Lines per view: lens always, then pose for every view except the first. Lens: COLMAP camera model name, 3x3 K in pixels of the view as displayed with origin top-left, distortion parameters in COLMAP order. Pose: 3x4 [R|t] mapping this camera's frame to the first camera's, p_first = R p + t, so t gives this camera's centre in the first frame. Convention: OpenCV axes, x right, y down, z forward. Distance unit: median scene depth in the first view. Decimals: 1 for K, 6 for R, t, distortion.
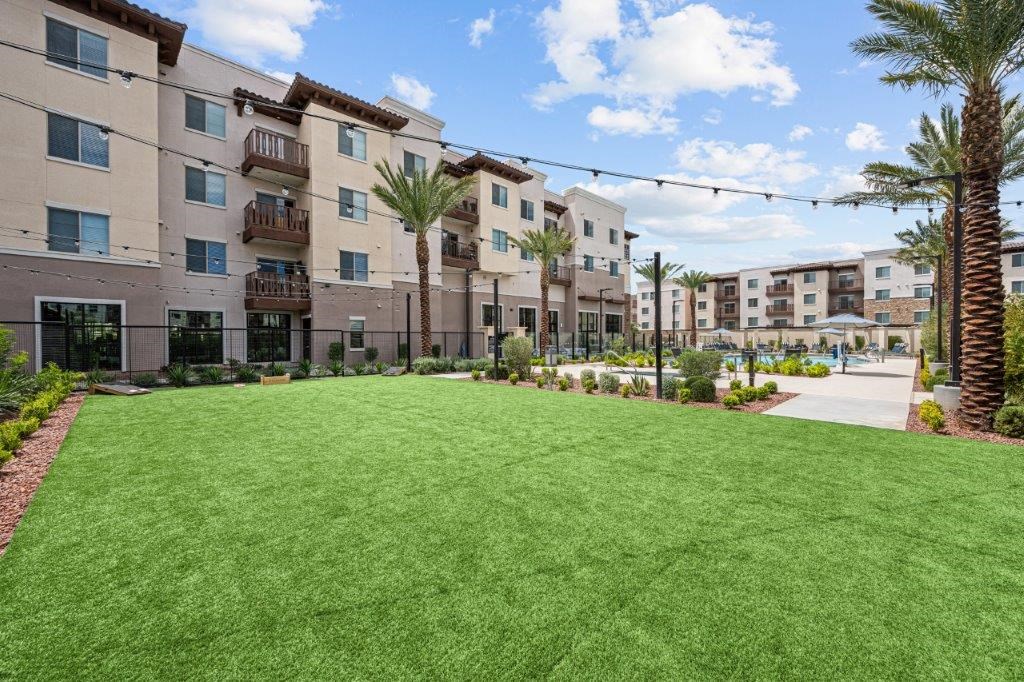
lens RADIAL K [[400.7, 0, 512.9], [0, 400.7, 338.2], [0, 0, 1]] dist [0.001078, 0.000109]
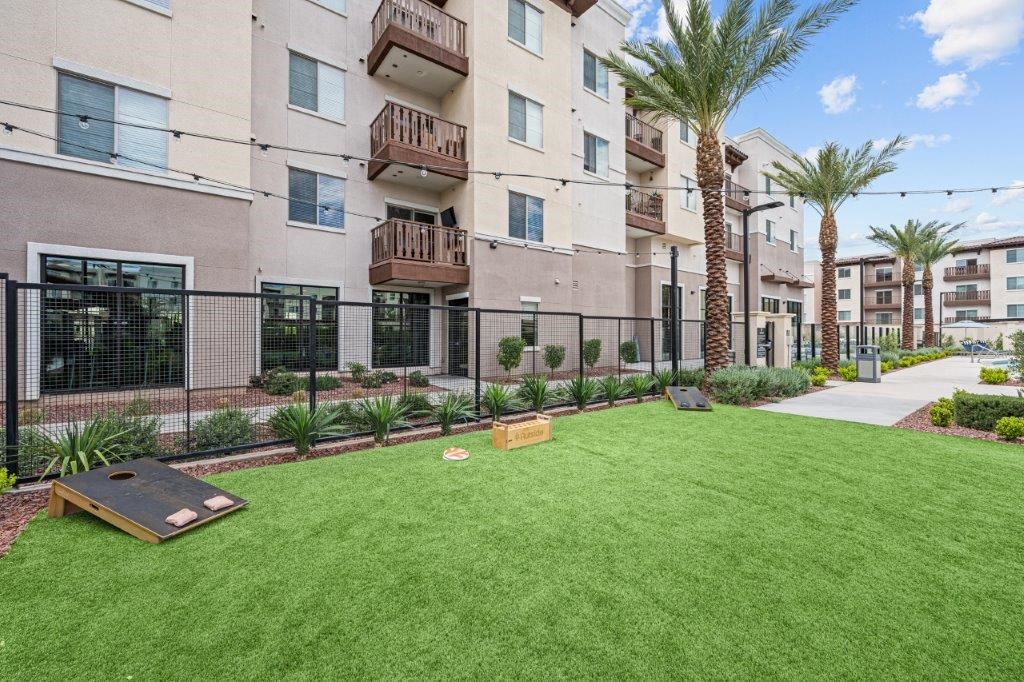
lens RADIAL K [[400.7, 0, 512.9], [0, 400.7, 327.0], [0, 0, 1]] dist [0.001078, 0.000109]
pose [[0.991449, 0.004632, -0.130411, -0.355710], [-0.006361, 0.999897, -0.012846, 0.002676], [0.130338, 0.013565, 0.991377, 0.396173]]
